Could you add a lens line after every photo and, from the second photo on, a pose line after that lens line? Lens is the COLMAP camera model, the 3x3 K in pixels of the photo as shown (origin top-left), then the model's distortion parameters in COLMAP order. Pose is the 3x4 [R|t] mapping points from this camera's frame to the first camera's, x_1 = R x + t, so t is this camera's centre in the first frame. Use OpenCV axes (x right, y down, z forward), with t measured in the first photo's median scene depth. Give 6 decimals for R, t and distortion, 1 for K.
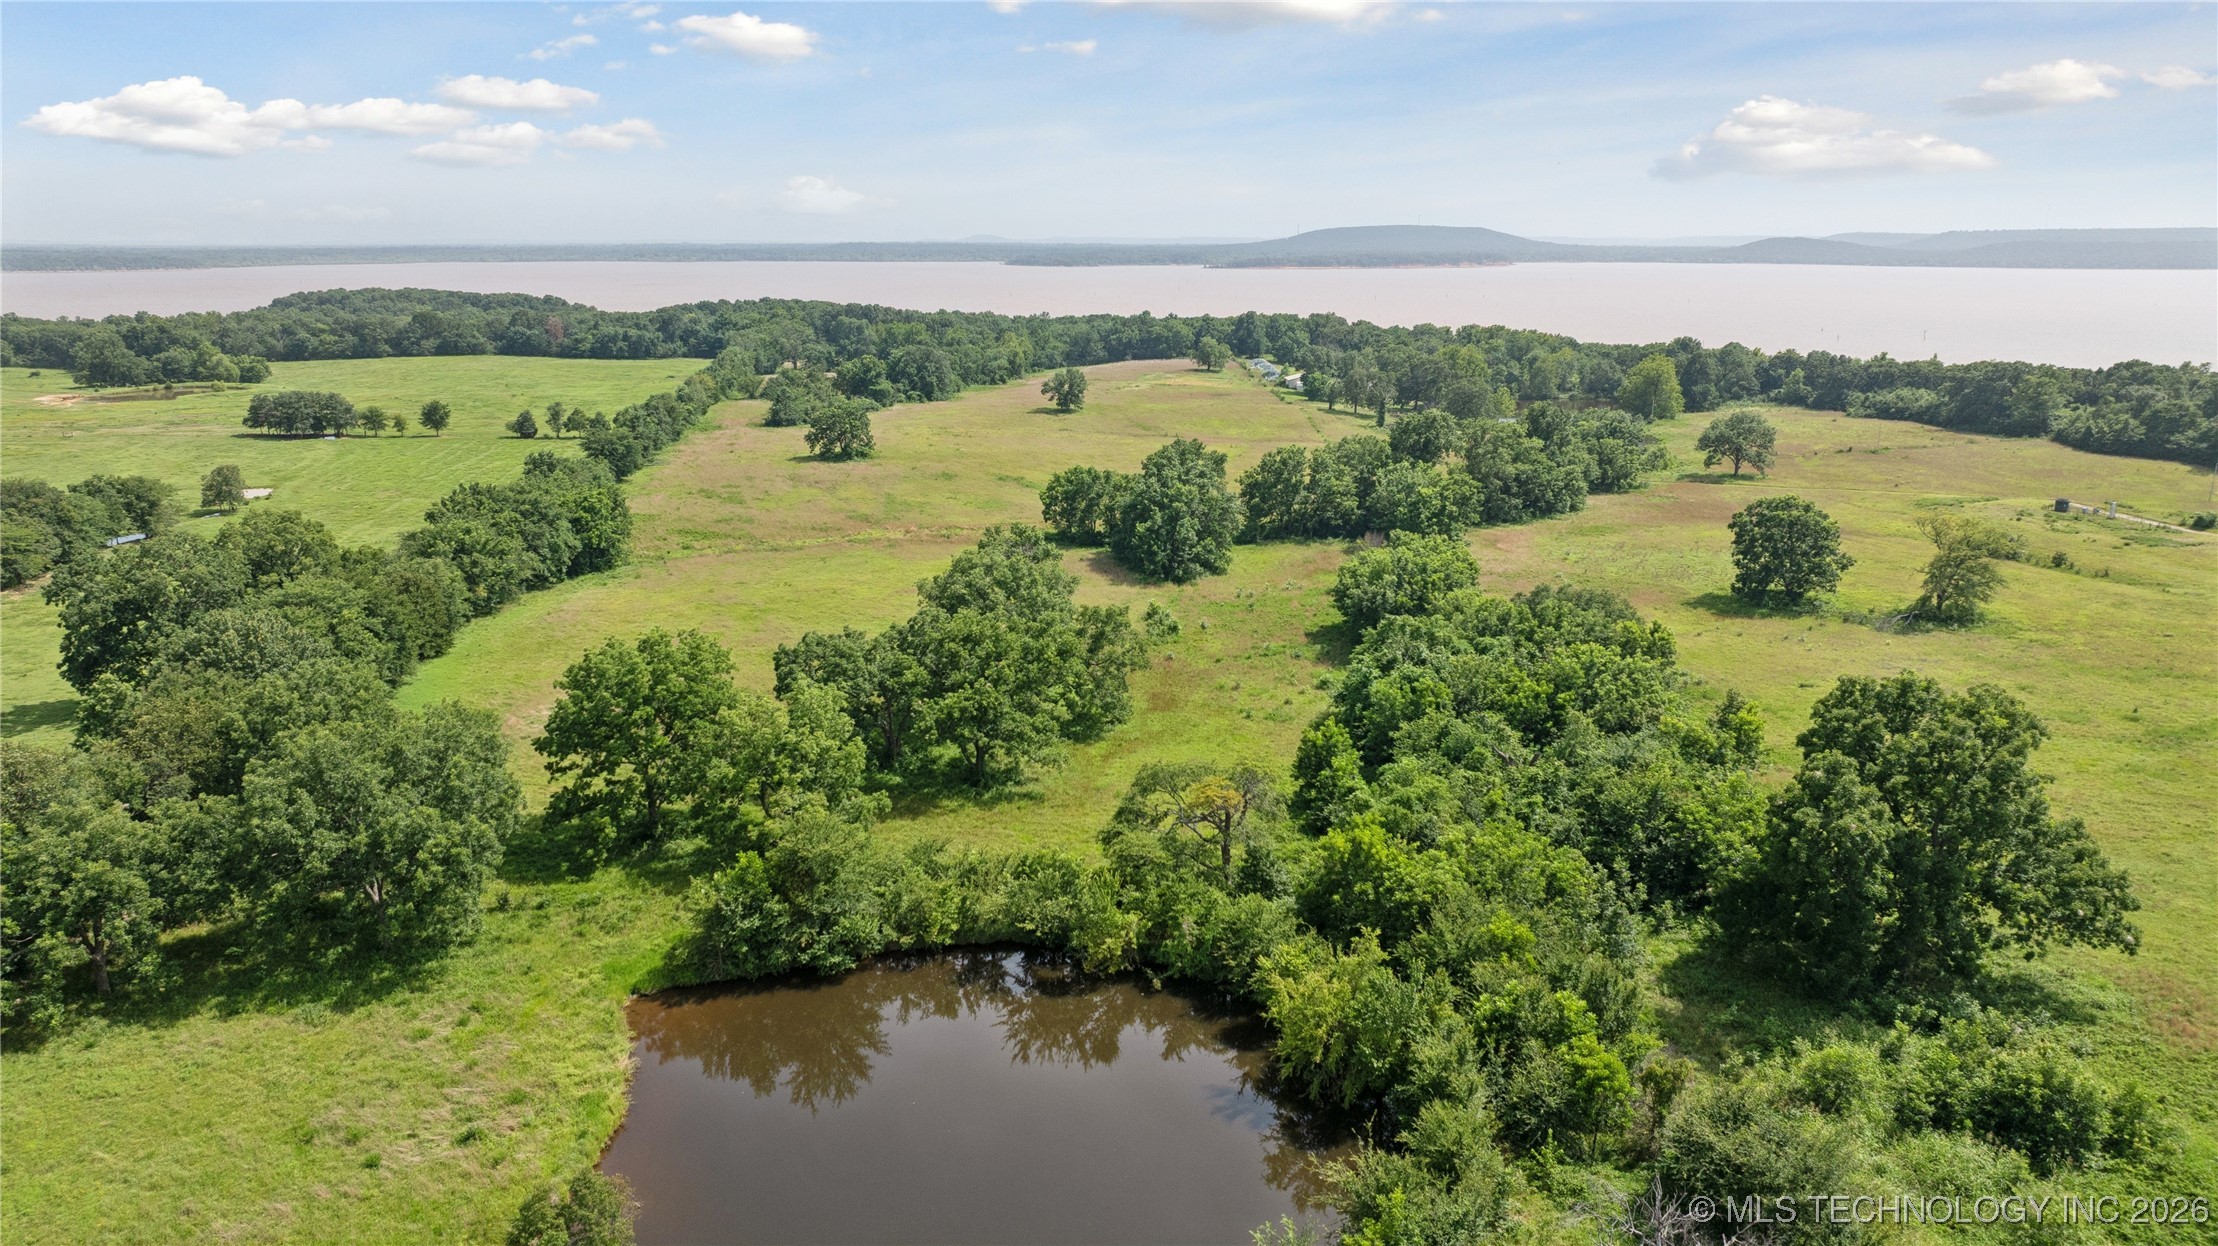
lens RADIAL K [[1576.0, 0, 1109.0], [0, 1576.0, 623.0], [0, 0, 1]] dist [-0.009840, -0.007718]
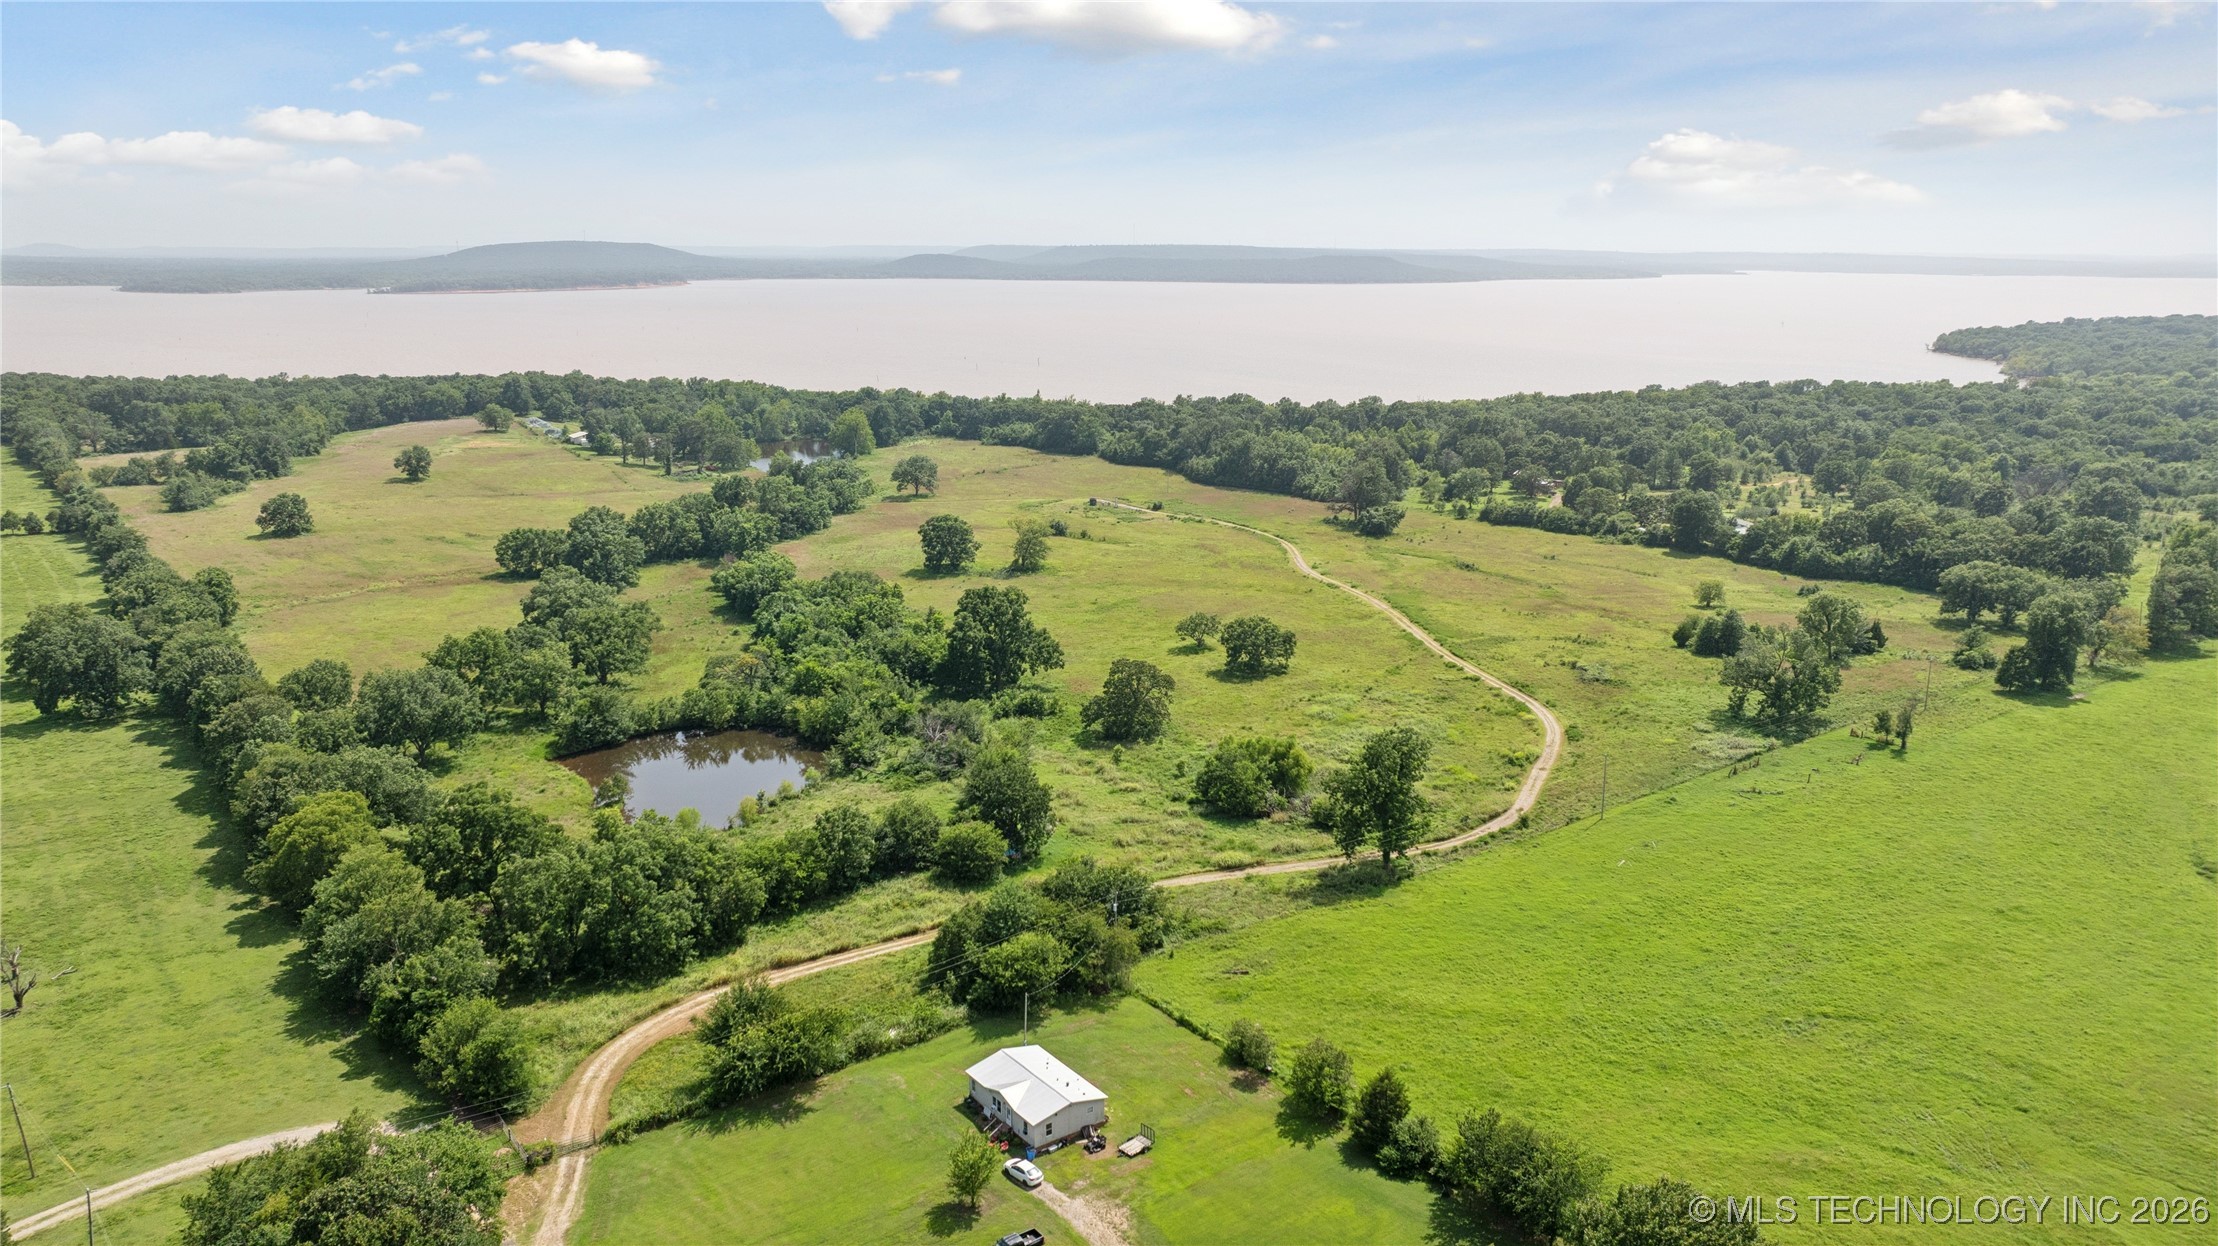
lens RADIAL K [[1576.0, 0, 1109.0], [0, 1576.0, 623.0], [0, 0, 1]] dist [-0.009840, -0.007718]
pose [[0.874321, -0.112079, 0.472231, -0.191844], [0.114194, 0.993162, 0.024290, 0.016358], [-0.471724, 0.032688, 0.881140, -0.474277]]
